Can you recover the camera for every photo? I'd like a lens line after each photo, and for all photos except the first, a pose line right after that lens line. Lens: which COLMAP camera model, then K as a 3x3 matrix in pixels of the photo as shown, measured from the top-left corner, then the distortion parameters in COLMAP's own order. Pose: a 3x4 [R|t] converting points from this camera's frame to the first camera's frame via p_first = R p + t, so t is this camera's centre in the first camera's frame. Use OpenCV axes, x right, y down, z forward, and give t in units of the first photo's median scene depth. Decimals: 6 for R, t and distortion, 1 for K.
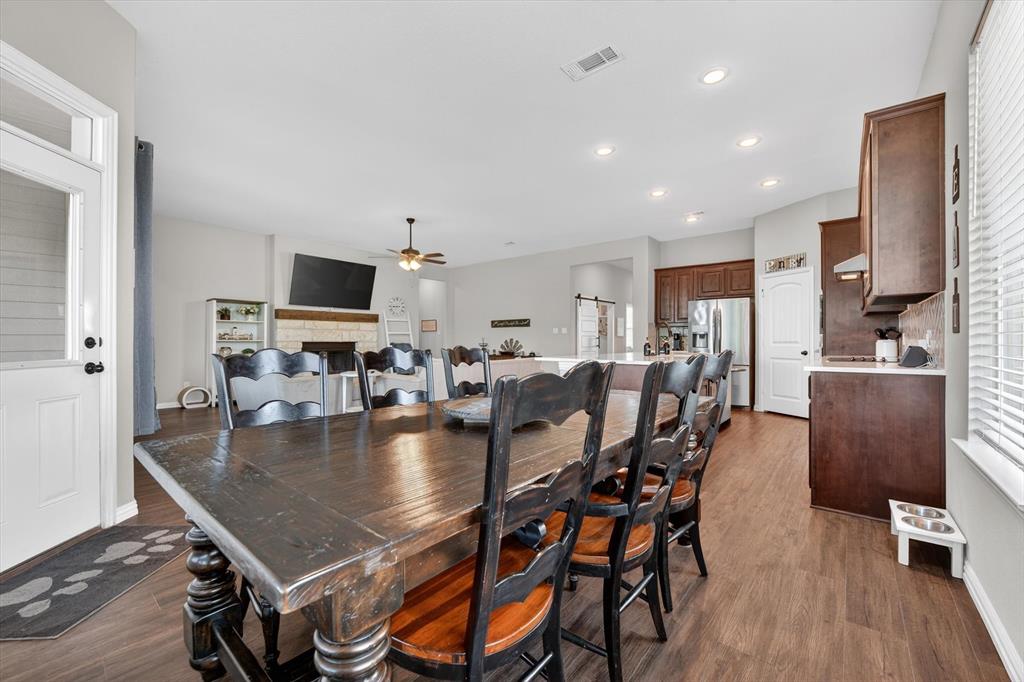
lens RADIAL K [[407.8, 0, 516.5], [0, 407.8, 341.3], [0, 0, 1]] dist [-0.007696, -0.001140]
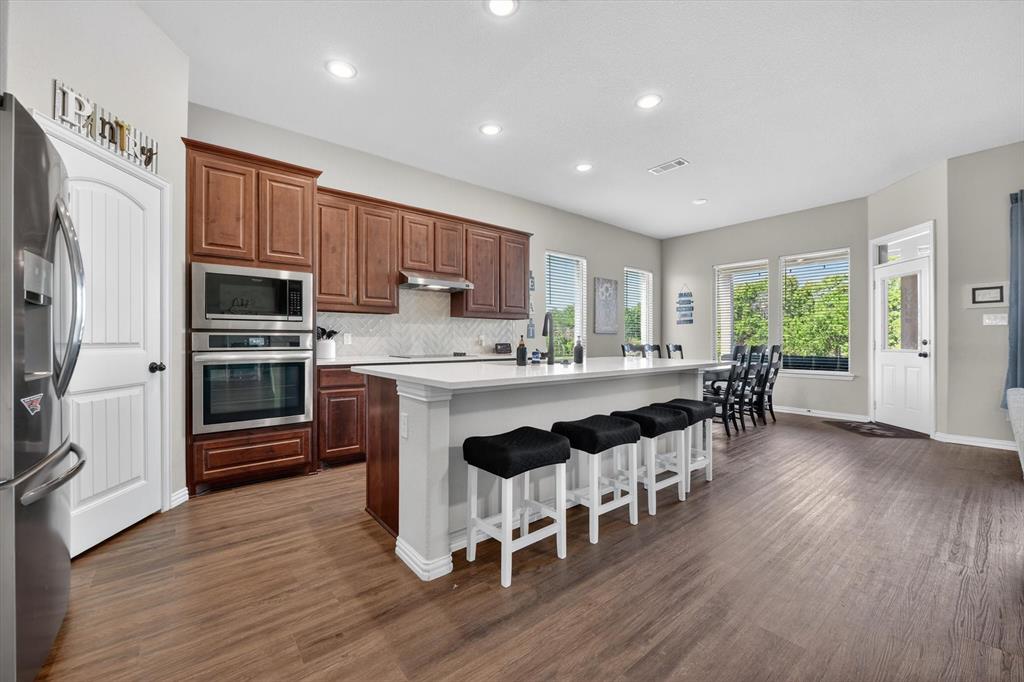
lens RADIAL K [[407.8, 0, 508.5], [0, 407.8, 345.9], [0, 0, 1]] dist [-0.007696, -0.001140]
pose [[-0.978950, -0.005063, 0.204037, 0.198509], [-0.002503, 0.999915, 0.012805, -0.001500], [-0.204085, 0.012025, -0.978879, 1.129744]]
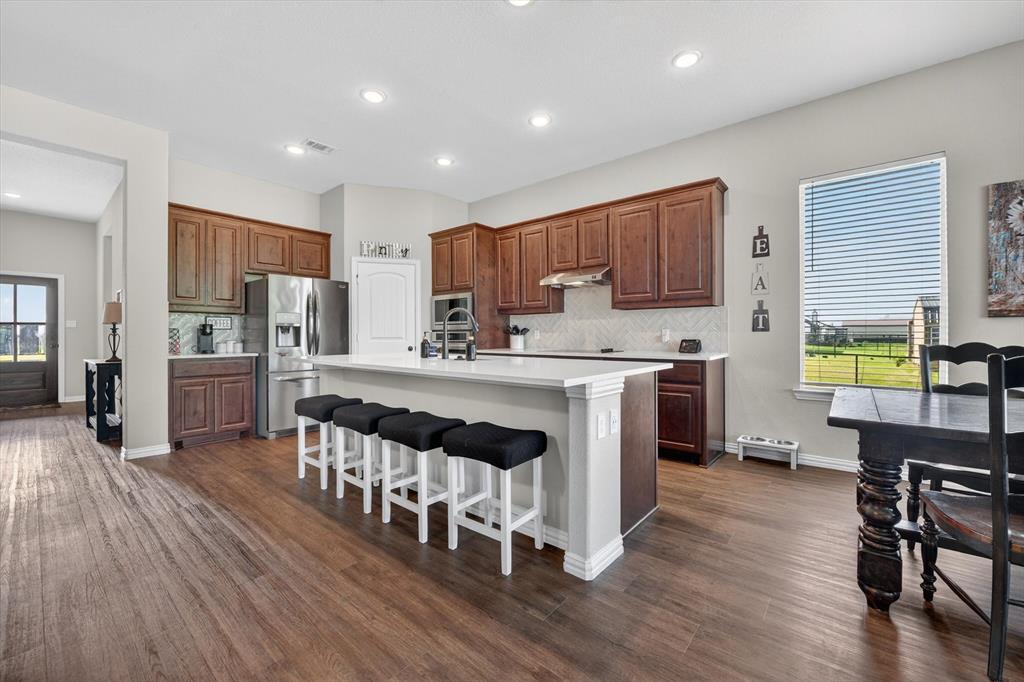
lens RADIAL K [[407.8, 0, 514.0], [0, 407.8, 333.9], [0, 0, 1]] dist [-0.007696, -0.001140]
pose [[0.009927, 0.001446, 0.999950, -0.206897], [0.003265, 0.999994, -0.001479, -0.003912], [-0.999945, 0.003279, 0.009923, 0.621074]]
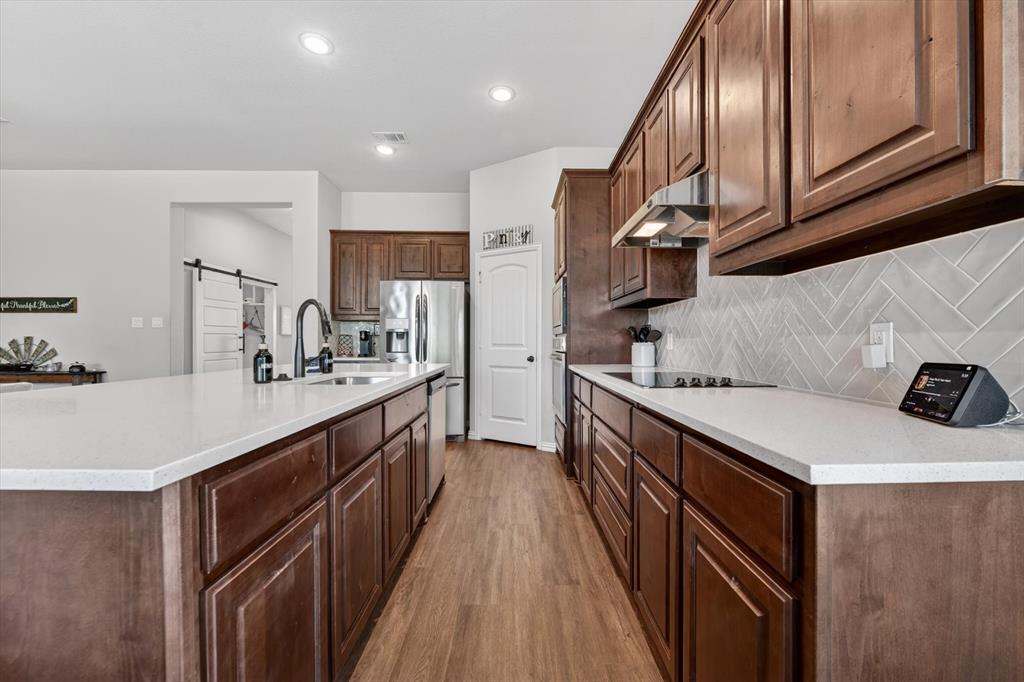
lens RADIAL K [[407.8, 0, 518.1], [0, 407.8, 343.1], [0, 0, 1]] dist [-0.007696, -0.001140]
pose [[0.761924, 0.000181, 0.647666, 0.171581], [-0.002991, 0.999990, 0.003239, -0.002834], [-0.647659, -0.004405, 0.761917, 0.369724]]
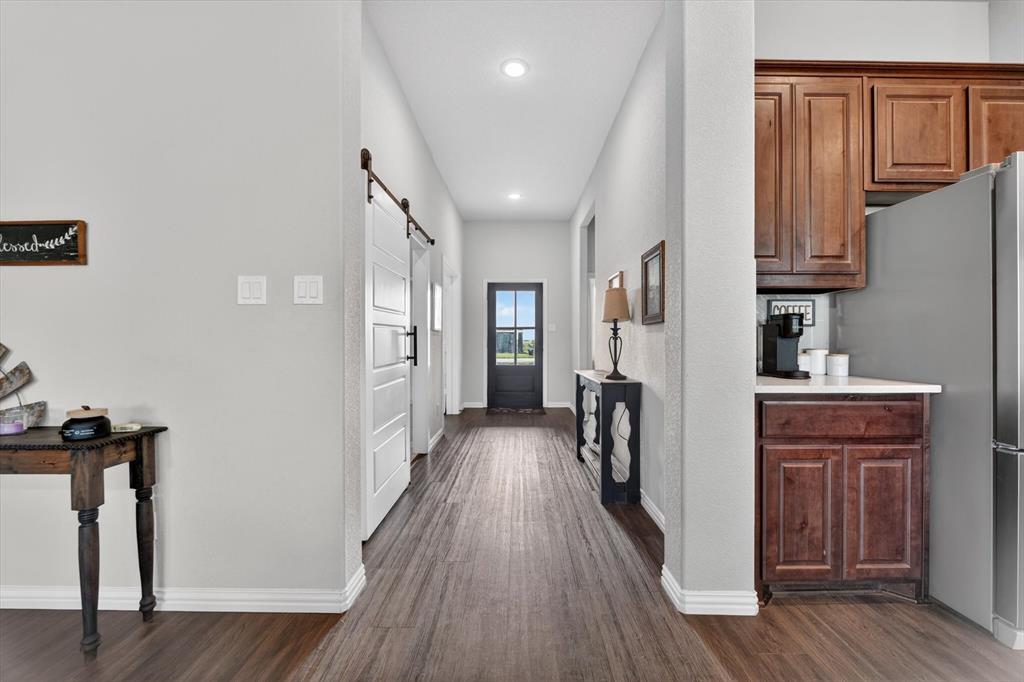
lens RADIAL K [[407.8, 0, 519.5], [0, 407.8, 339.0], [0, 0, 1]] dist [-0.007696, -0.001140]
pose [[0.774335, 0.000838, 0.632775, 0.093892], [0.001734, 0.999993, -0.003446, -0.003043], [-0.632774, 0.003766, 0.774328, 1.012561]]
